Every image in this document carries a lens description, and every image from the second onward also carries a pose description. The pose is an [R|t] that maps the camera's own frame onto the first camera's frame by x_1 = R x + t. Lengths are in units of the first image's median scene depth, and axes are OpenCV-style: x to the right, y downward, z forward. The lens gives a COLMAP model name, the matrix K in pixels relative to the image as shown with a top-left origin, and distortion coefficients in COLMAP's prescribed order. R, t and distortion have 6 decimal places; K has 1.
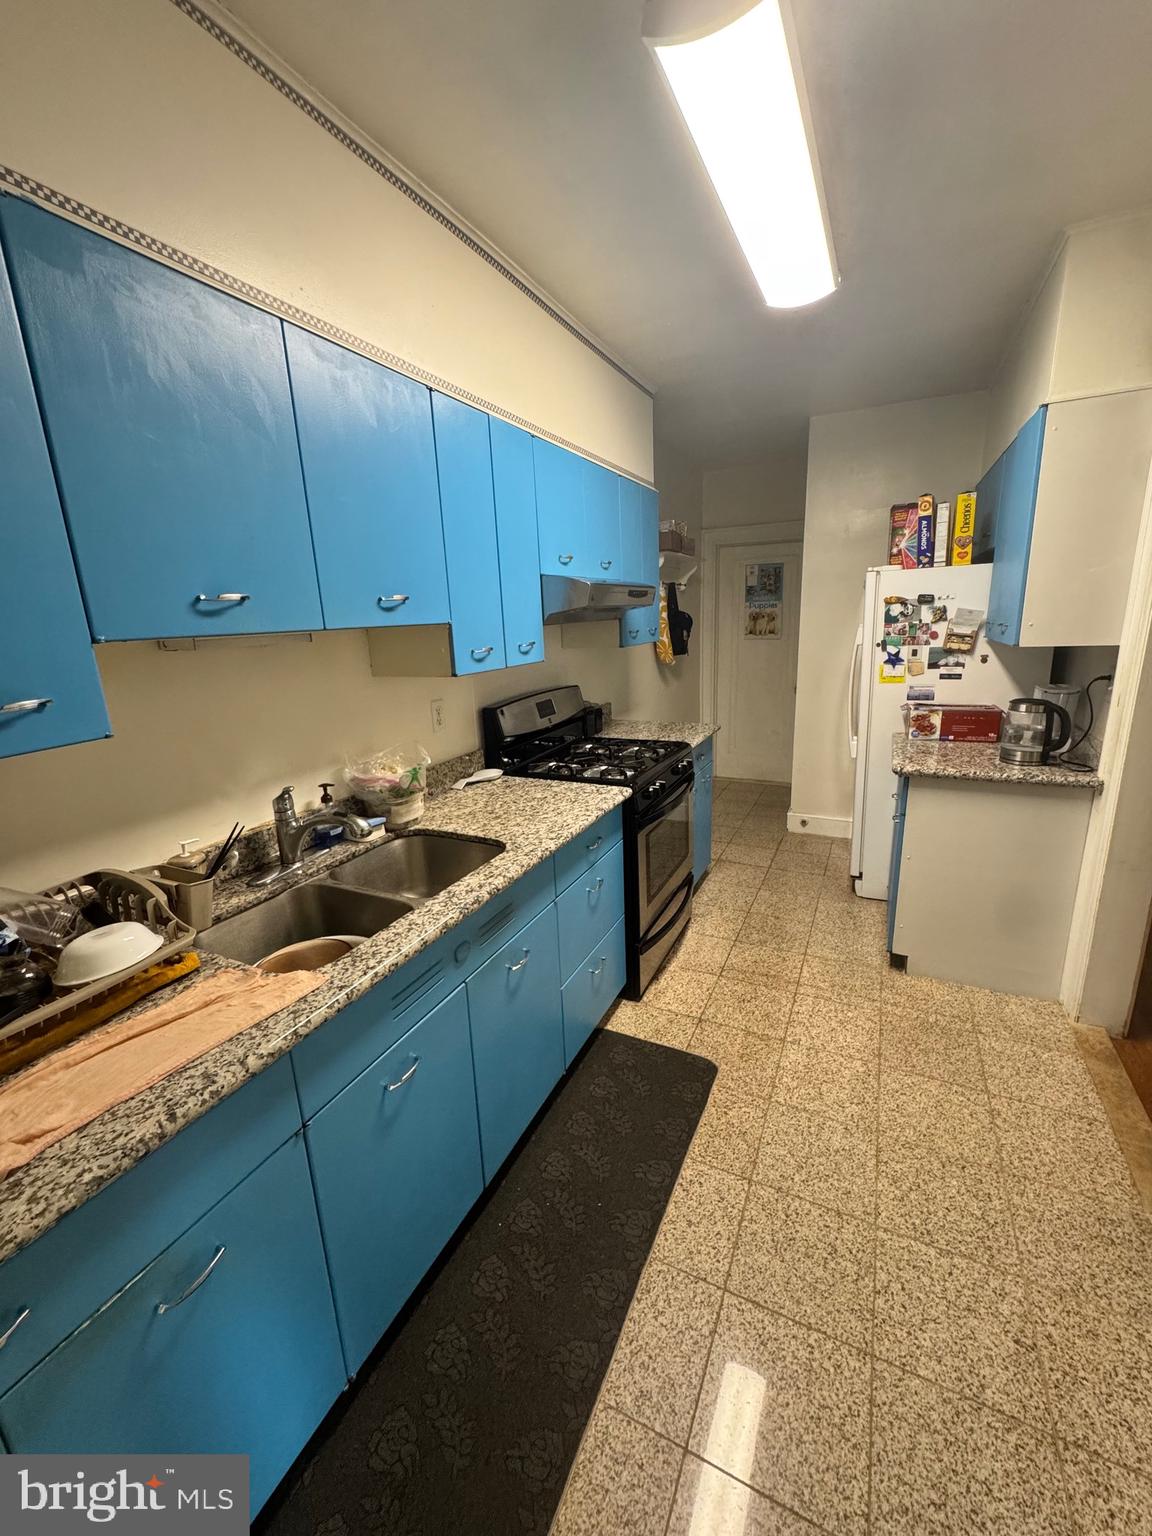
lens RADIAL K [[612.2, 0, 575.2], [0, 612.2, 767.2], [0, 0, 1]] dist [-0.002630, 0.000379]
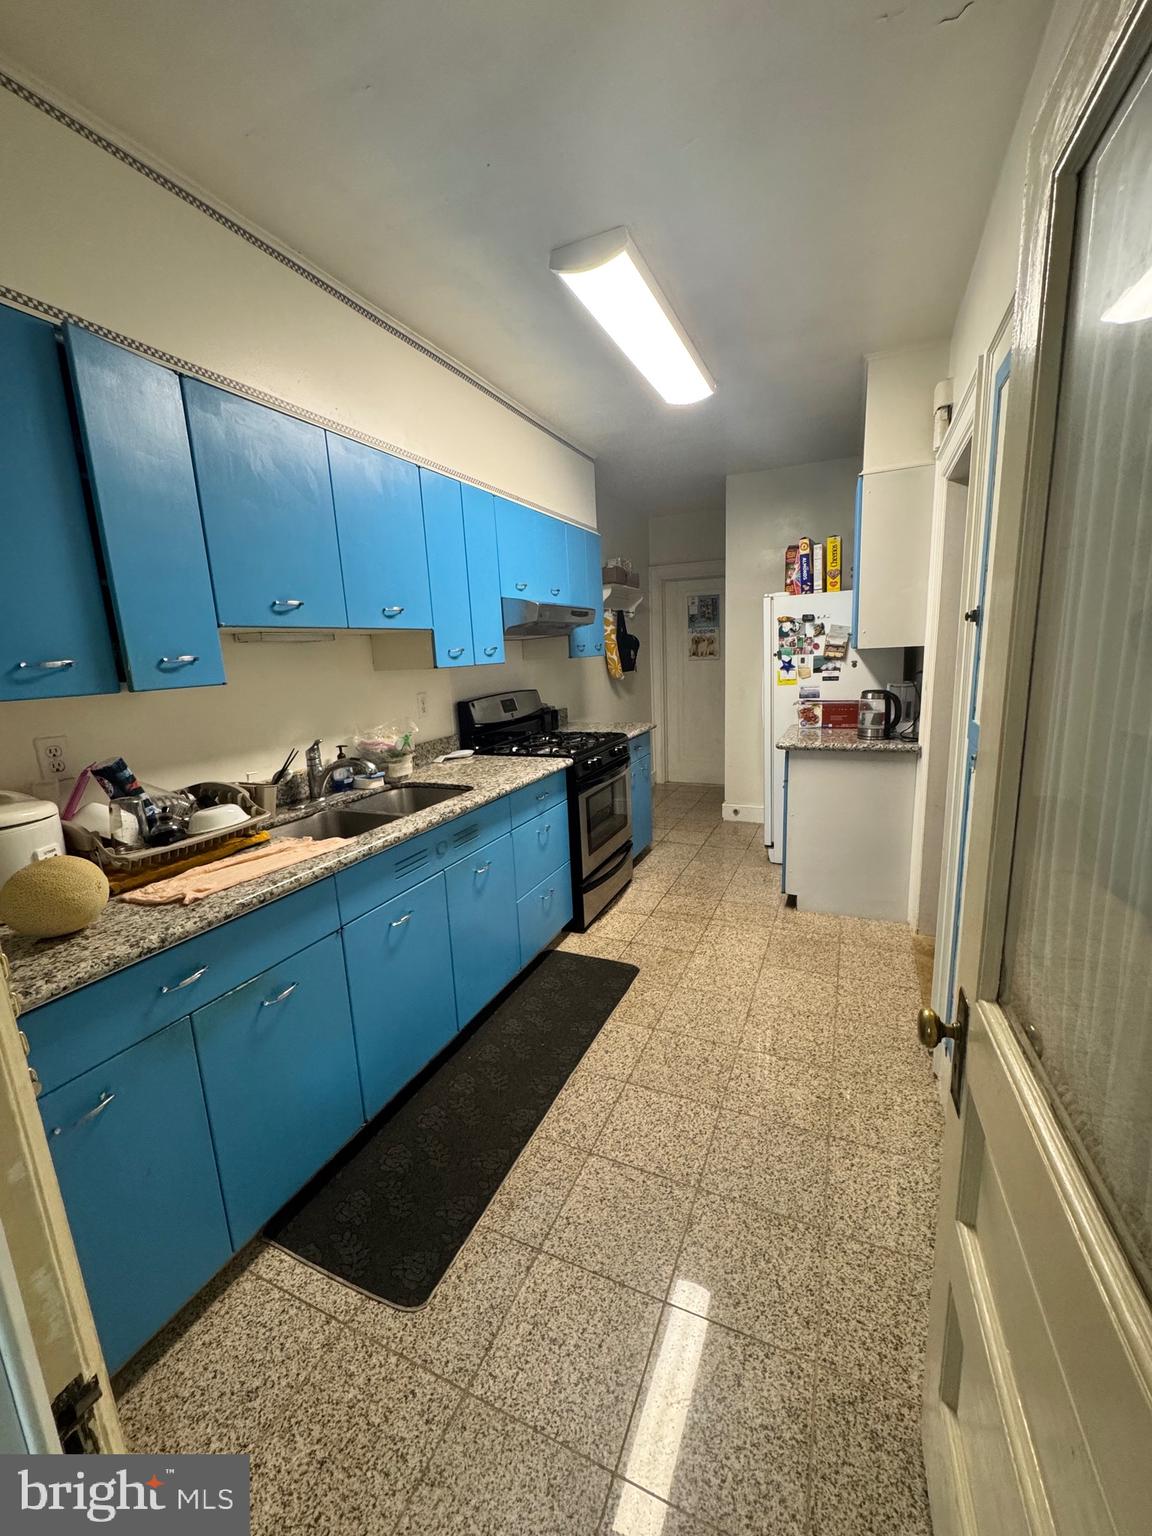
lens RADIAL K [[612.2, 0, 574.5], [0, 612.2, 768.1], [0, 0, 1]] dist [-0.002630, 0.000379]
pose [[0.999426, -0.011298, 0.031945, 0.062984], [0.013081, 0.998336, -0.056164, 0.148226], [-0.031257, 0.056549, 0.997910, -0.344875]]
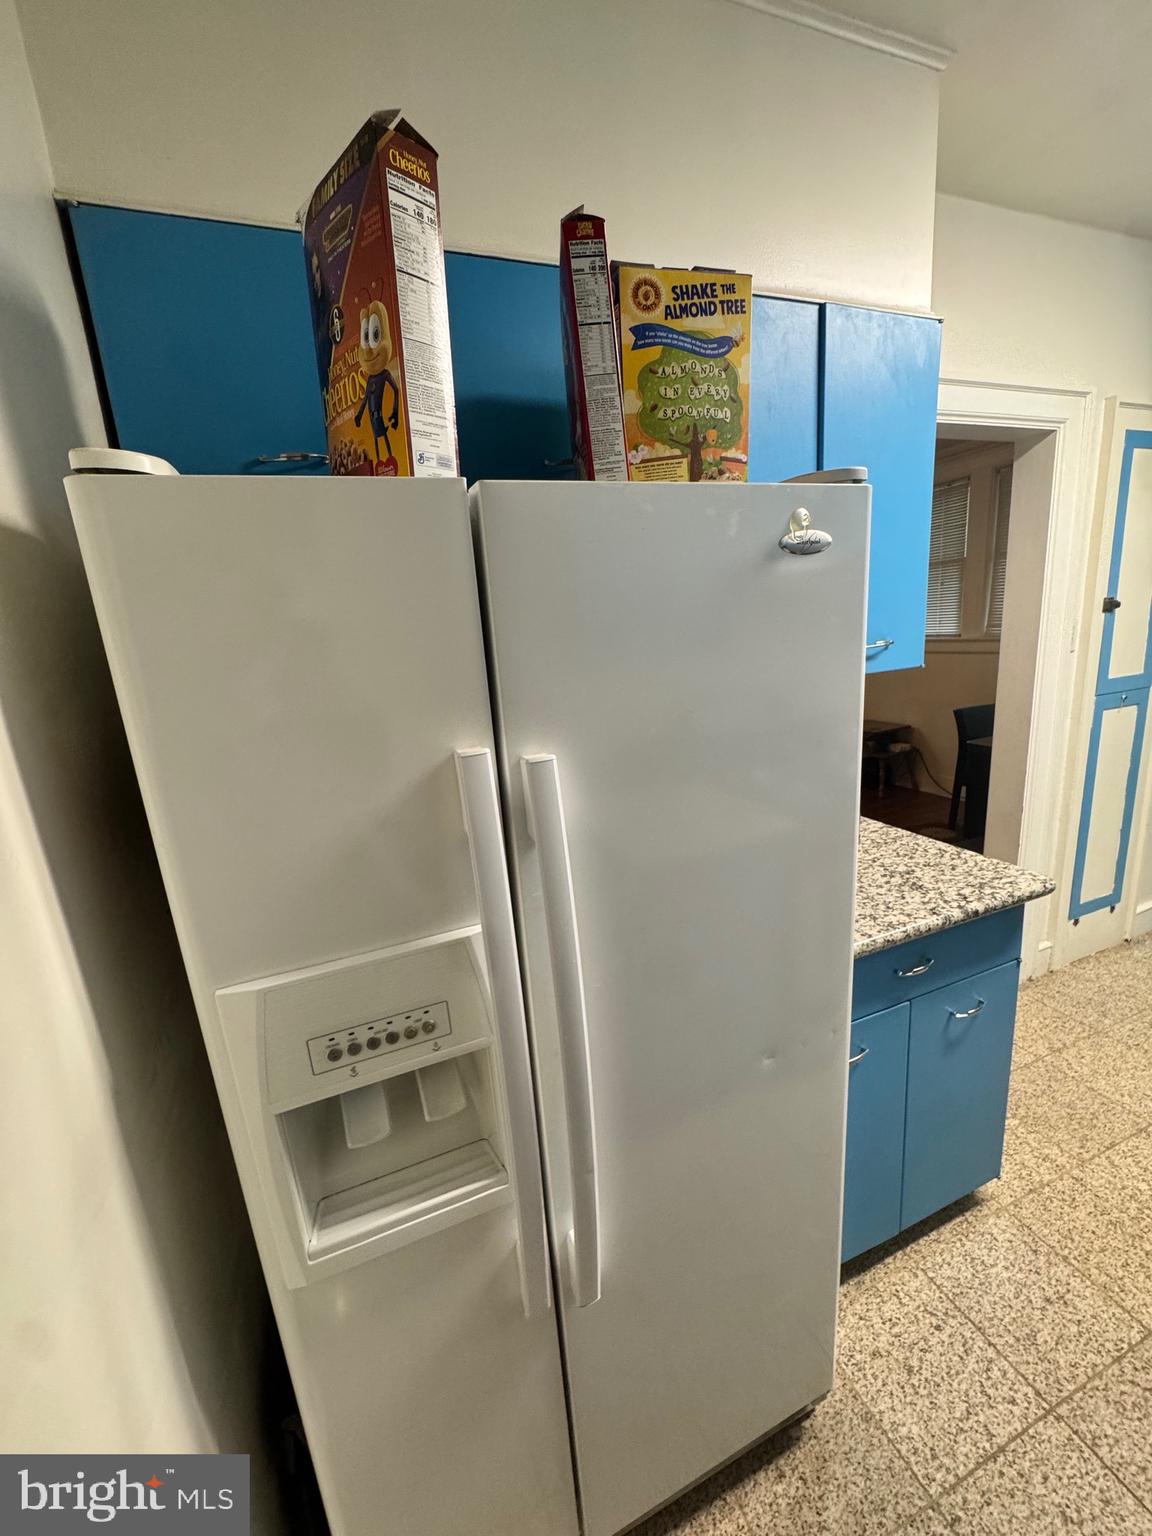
lens RADIAL K [[612.2, 0, 572.2], [0, 612.2, 767.0], [0, 0, 1]] dist [-0.002630, 0.000379]
pose [[-0.731469, -0.058177, 0.679388, 0.584283], [0.268644, 0.891181, 0.365550, -0.518974], [-0.626724, 0.449902, -0.636242, 1.973031]]
